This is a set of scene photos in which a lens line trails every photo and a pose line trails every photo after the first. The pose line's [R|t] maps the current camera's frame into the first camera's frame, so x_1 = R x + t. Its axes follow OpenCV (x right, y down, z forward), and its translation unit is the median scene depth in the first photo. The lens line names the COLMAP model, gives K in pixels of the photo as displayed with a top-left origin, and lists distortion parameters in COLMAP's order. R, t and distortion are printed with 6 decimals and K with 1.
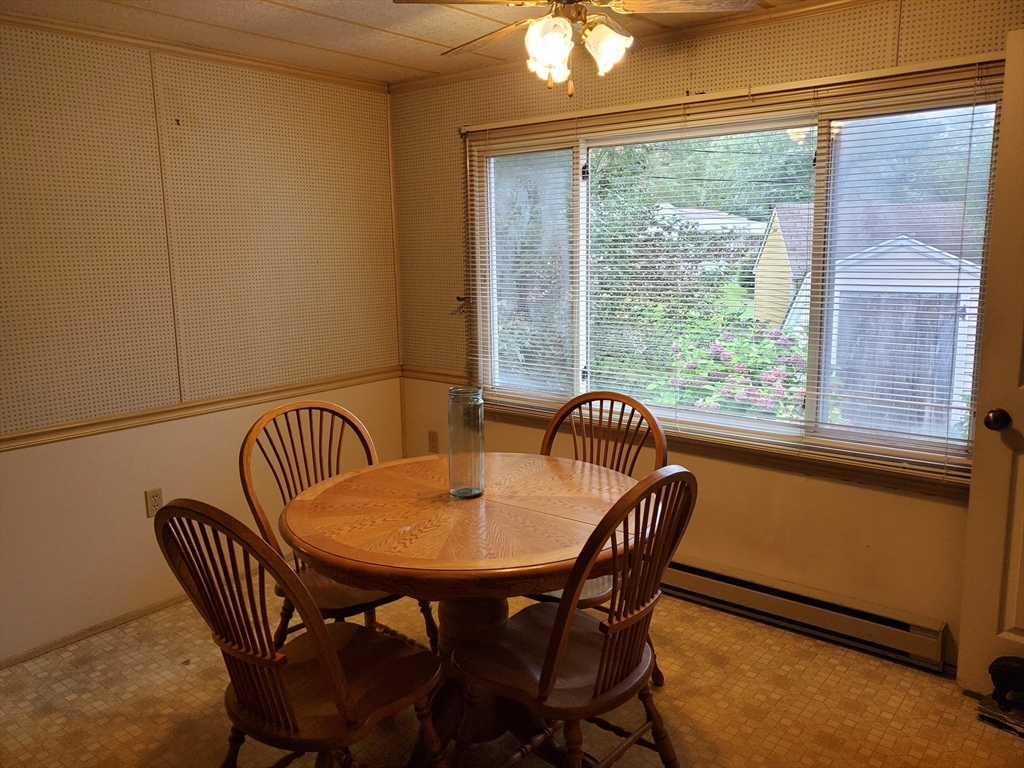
lens RADIAL K [[797.1, 0, 526.7], [0, 797.1, 375.8], [0, 0, 1]] dist [0.027974, -0.003355]
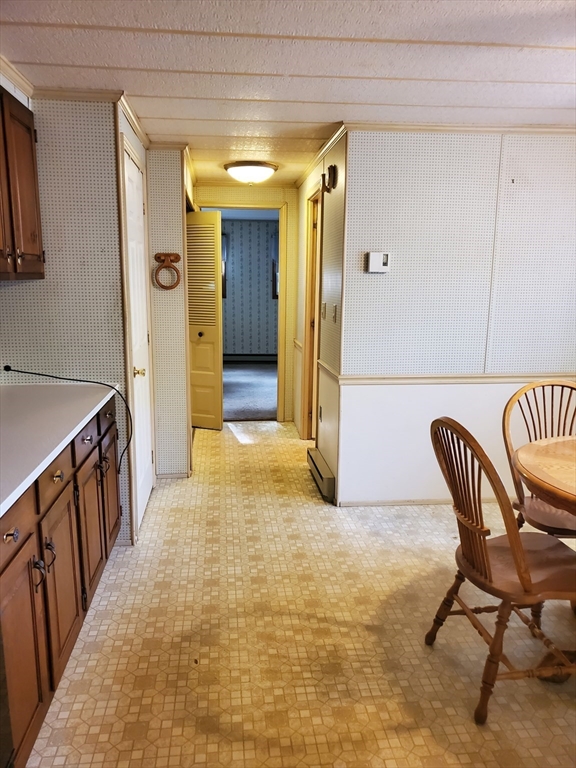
lens RADIAL K [[601.4, 0, 288.9], [0, 601.4, 388.2], [0, 0, 1]] dist [0.056104, -0.072517]
pose [[0.705791, 0.149494, -0.692467, 0.125080], [-0.131286, 0.988150, 0.079515, 0.026073], [0.696148, 0.034790, 0.717054, -0.071325]]
